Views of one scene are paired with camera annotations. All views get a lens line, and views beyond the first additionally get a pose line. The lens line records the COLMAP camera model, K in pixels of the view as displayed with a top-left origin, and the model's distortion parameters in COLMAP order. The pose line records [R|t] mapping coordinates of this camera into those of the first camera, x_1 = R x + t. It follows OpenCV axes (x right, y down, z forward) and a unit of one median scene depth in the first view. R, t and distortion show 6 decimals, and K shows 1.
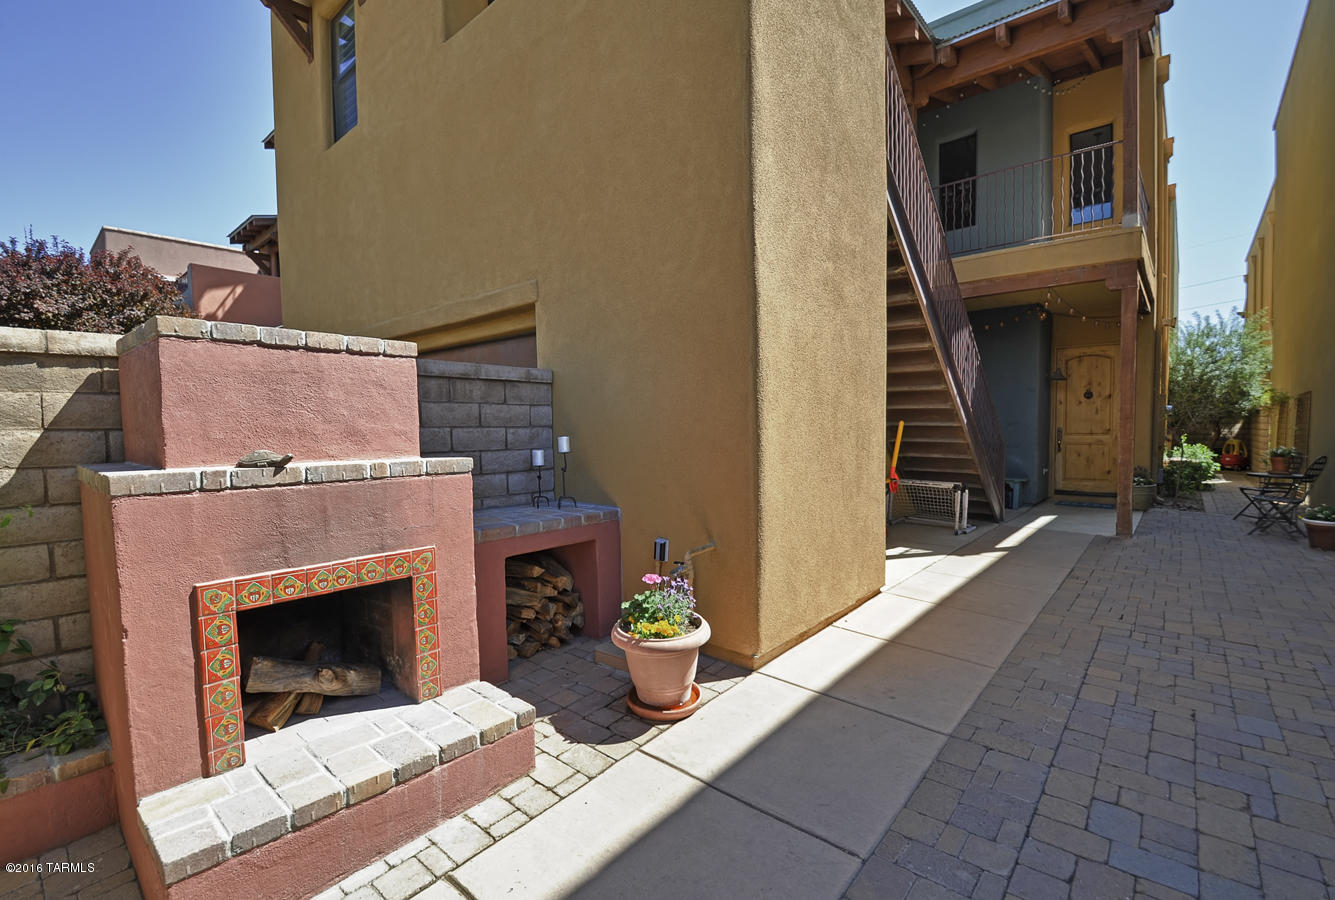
lens RADIAL K [[588.9, 0, 666.5], [0, 588.9, 448.9], [0, 0, 1]] dist [-0.003938, -0.000258]
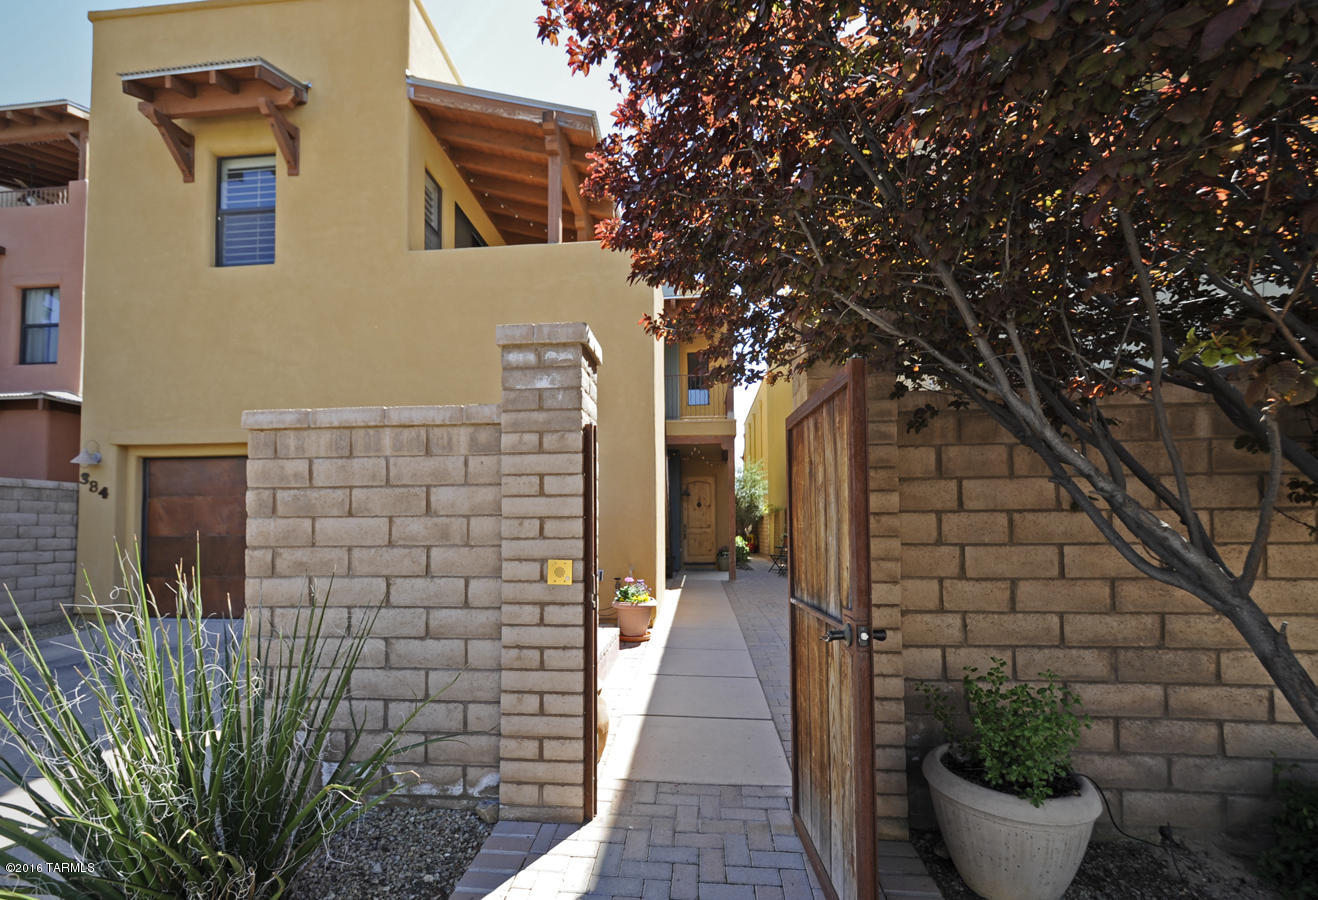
lens RADIAL K [[553.7, 0, 657.4], [0, 553.7, 500.3], [0, 0, 1]] dist [-0.001843, -0.001573]
pose [[0.807501, 0.036169, 0.588756, -0.228606], [0.016536, 0.996338, -0.083887, 0.019358], [-0.589634, 0.077474, 0.803946, -0.147906]]
